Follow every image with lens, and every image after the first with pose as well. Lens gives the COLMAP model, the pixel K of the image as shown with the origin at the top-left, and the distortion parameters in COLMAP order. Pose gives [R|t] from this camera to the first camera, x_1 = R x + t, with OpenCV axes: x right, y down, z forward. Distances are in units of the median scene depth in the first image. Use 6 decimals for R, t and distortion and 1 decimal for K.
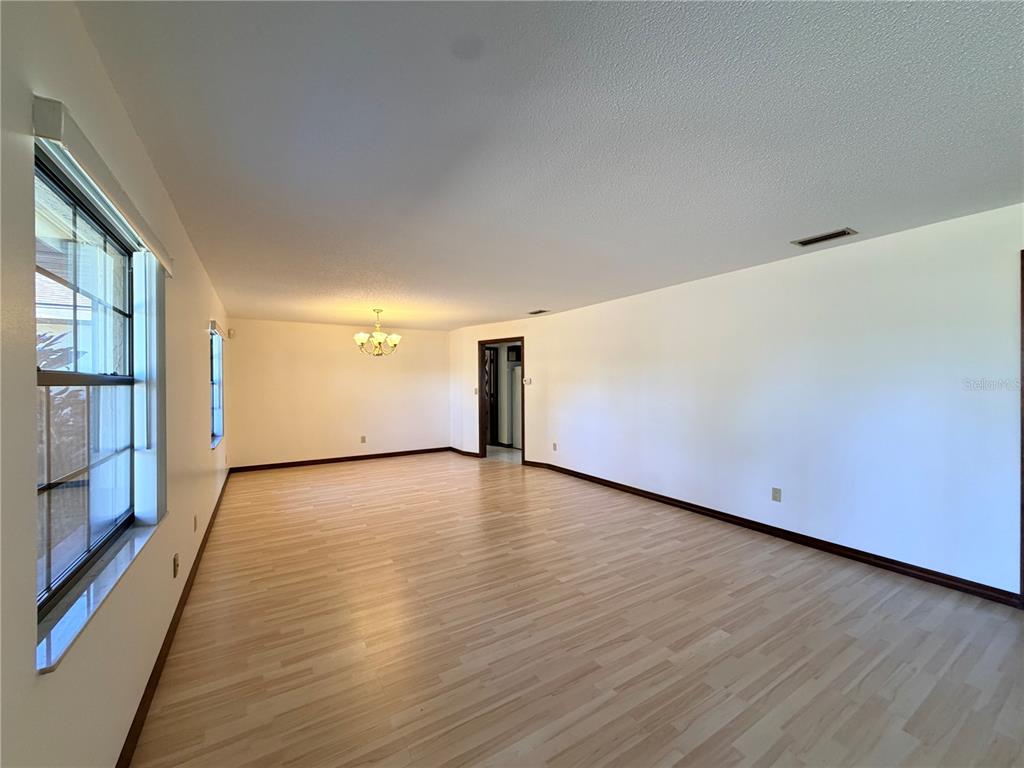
lens RADIAL K [[407.7, 0, 508.9], [0, 407.7, 384.9], [0, 0, 1]] dist [0.000387, 0.000414]
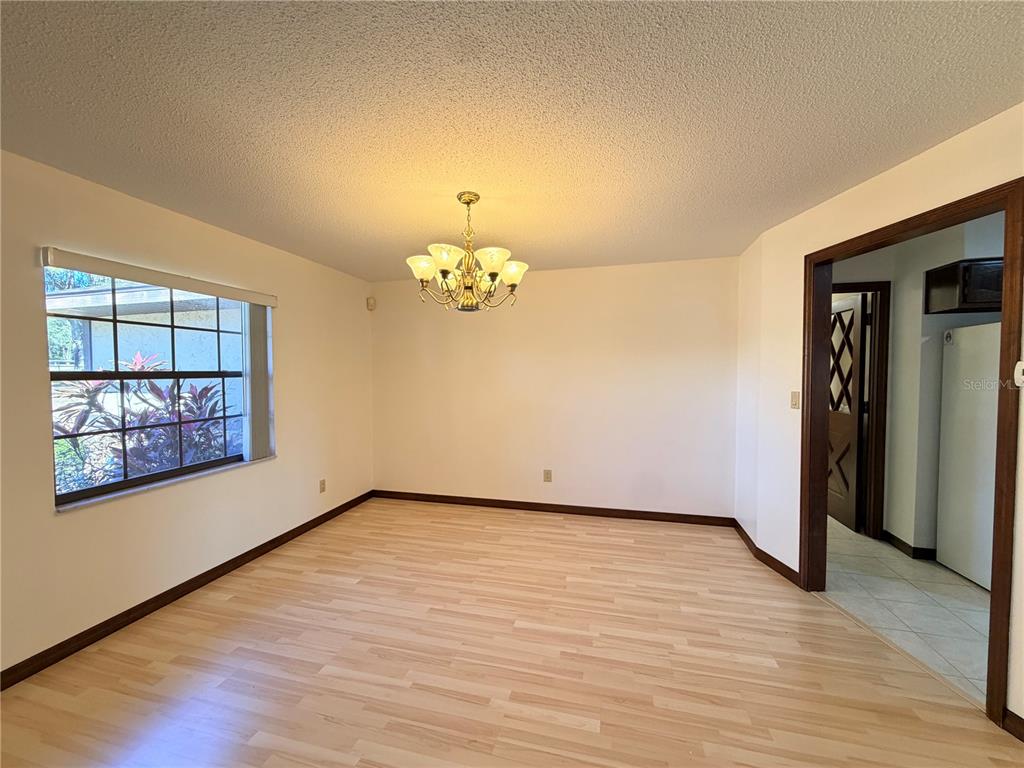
lens RADIAL K [[407.7, 0, 508.9], [0, 407.7, 384.9], [0, 0, 1]] dist [0.000387, 0.000414]
pose [[0.693143, 0.028857, -0.720222, 0.003673], [-0.003503, 0.999321, 0.036669, -0.009298], [0.720792, -0.022894, 0.692774, 0.514756]]
